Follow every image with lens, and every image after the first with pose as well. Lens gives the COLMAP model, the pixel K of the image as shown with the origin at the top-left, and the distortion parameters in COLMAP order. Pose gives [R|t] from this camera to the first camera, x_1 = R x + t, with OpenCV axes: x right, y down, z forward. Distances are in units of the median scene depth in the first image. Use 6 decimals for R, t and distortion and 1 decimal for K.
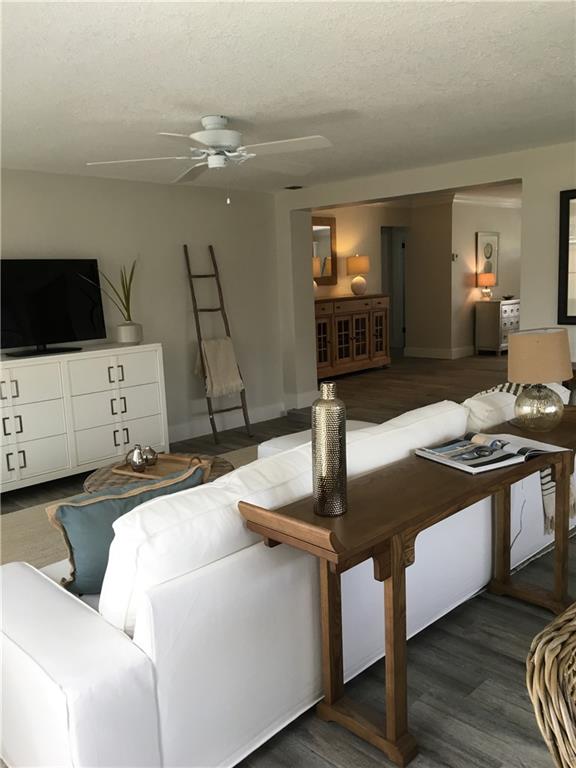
lens RADIAL K [[655.6, 0, 288.0], [0, 655.6, 384.0], [0, 0, 1]] dist [0.055634, -0.002839]
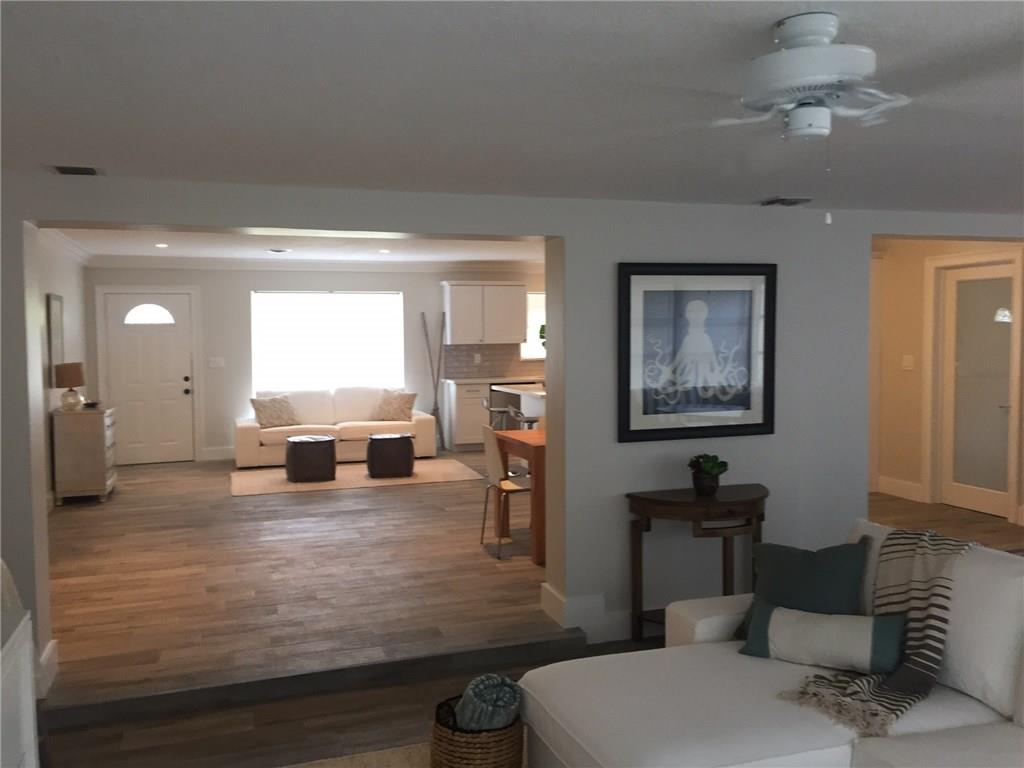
lens RADIAL K [[876.8, 0, 516.0], [0, 876.8, 381.8], [0, 0, 1]] dist [0.074528, -0.086198]
pose [[0.430076, -0.017021, 0.902632, -0.276252], [0.143561, 0.988390, -0.049764, -0.067049], [-0.891305, 0.150985, 0.427527, 0.370524]]
